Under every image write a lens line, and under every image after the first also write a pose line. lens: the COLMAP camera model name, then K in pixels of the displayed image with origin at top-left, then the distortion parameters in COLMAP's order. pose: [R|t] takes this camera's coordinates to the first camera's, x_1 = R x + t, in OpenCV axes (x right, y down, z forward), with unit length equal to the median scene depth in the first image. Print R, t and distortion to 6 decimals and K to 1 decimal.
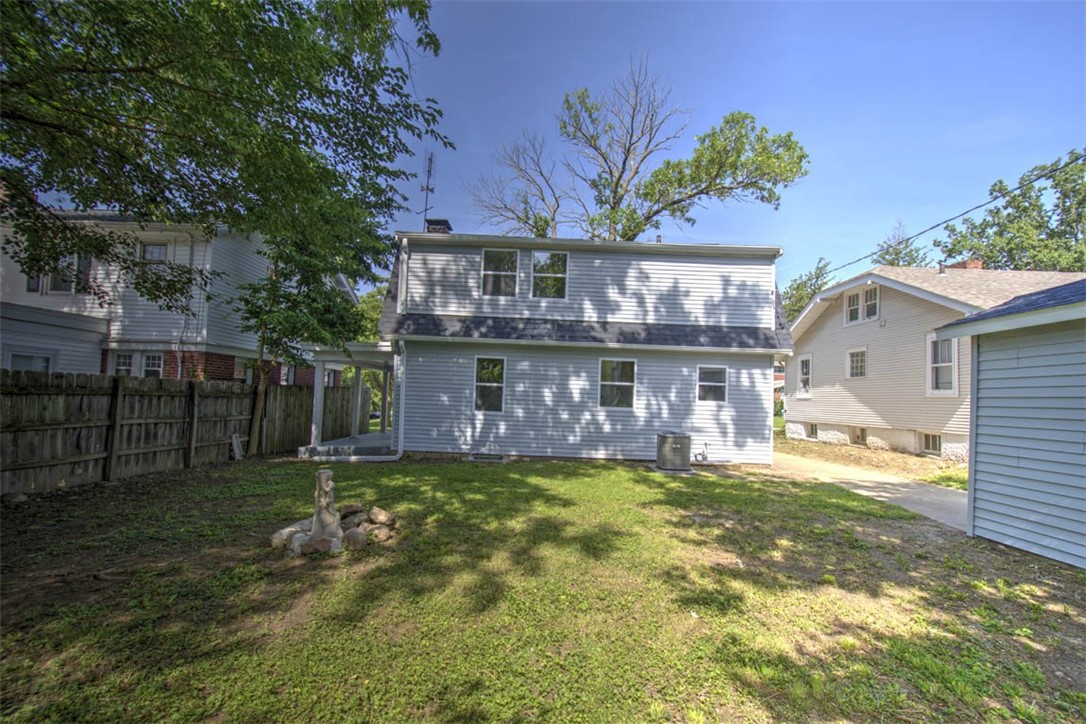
lens RADIAL K [[460.9, 0, 540.2], [0, 460.9, 378.3], [0, 0, 1]] dist [0.001016, -0.000107]
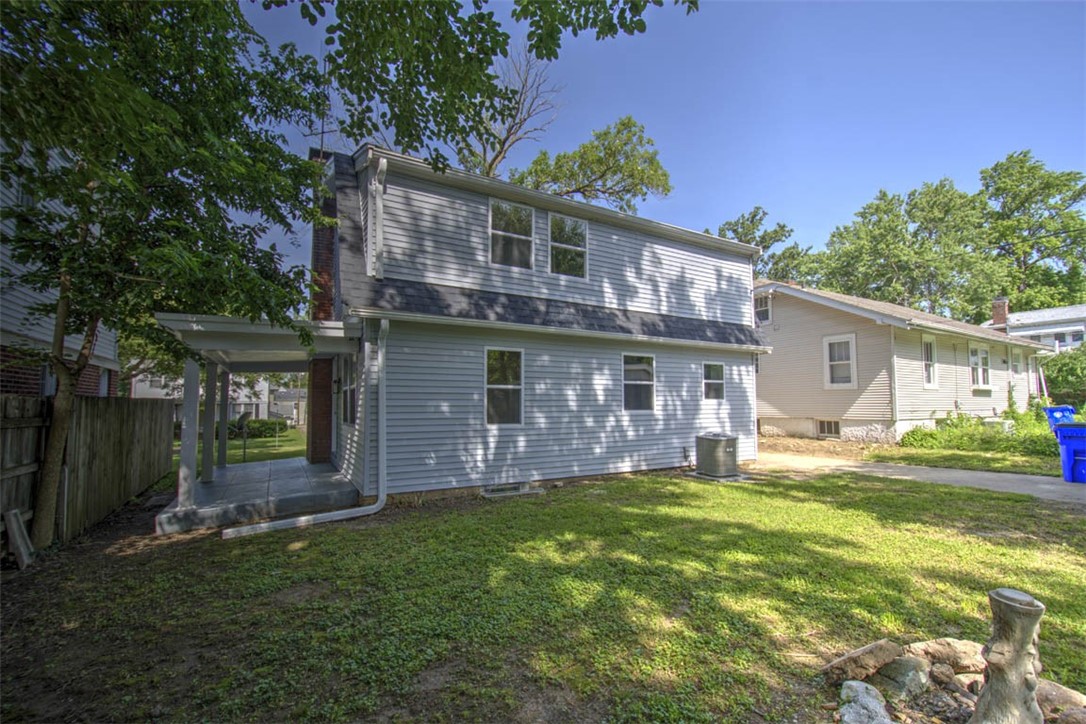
lens RADIAL K [[460.9, 0, 540.2], [0, 460.9, 378.3], [0, 0, 1]] dist [0.001016, -0.000107]
pose [[0.870241, -0.011888, 0.492482, -0.415259], [0.014533, 0.999893, -0.001545, 0.002498], [-0.492411, 0.008502, 0.870321, 0.342171]]
